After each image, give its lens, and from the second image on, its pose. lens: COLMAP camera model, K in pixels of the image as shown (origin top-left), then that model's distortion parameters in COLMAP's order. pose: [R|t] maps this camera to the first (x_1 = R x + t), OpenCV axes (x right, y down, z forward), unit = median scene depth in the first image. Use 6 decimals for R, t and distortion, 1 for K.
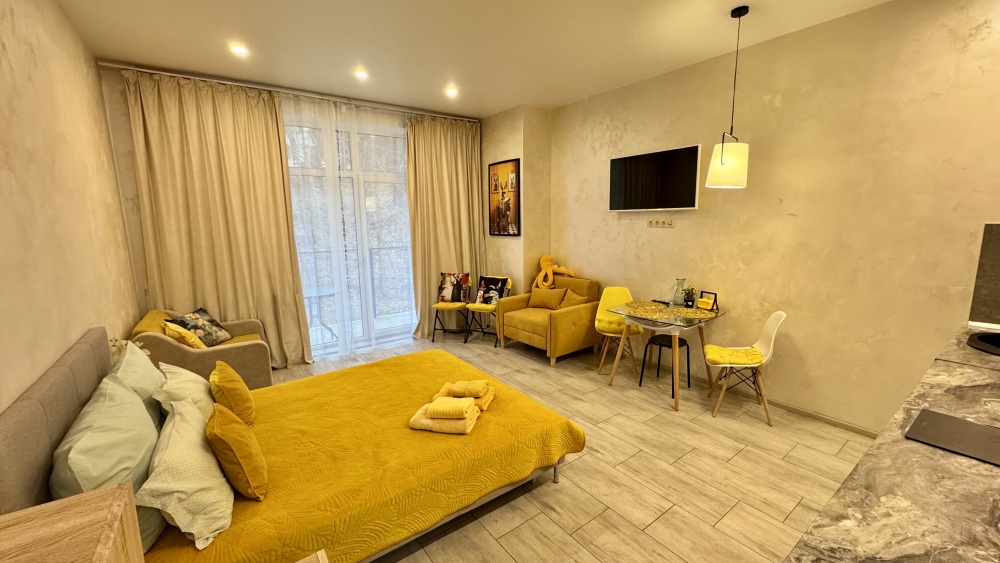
lens RADIAL K [[395.4, 0, 500.0], [0, 395.4, 281.5], [0, 0, 1]] dist [-0.001213, -0.000025]
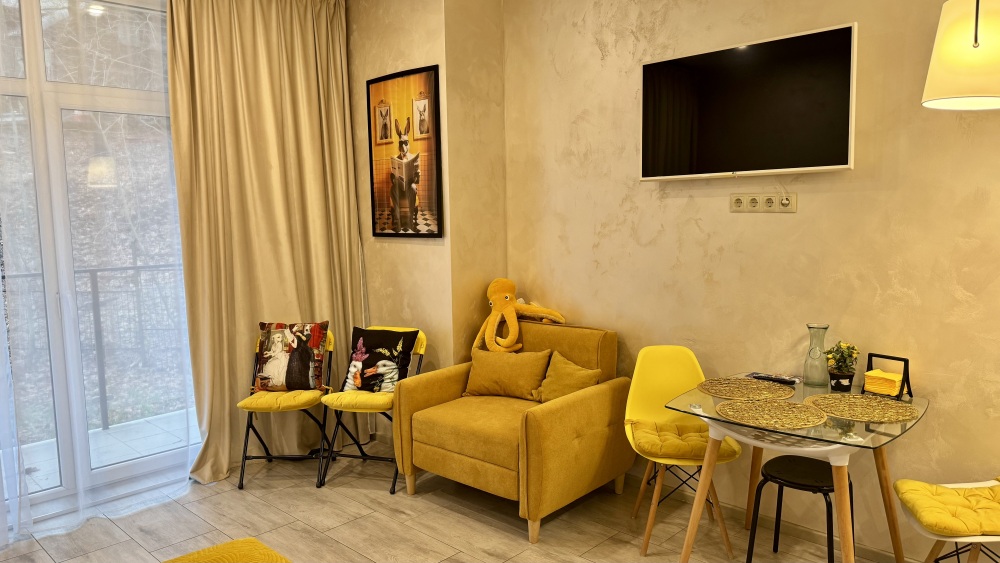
lens RADIAL K [[692.4, 0, 500.0], [0, 692.4, 285.5], [0, 0, 1]] dist [0.148297, -0.229706]
pose [[0.986046, -0.020866, 0.165163, -0.017493], [0.029667, 0.998258, -0.051002, -0.016934], [-0.163811, 0.055190, 0.984947, 0.208646]]
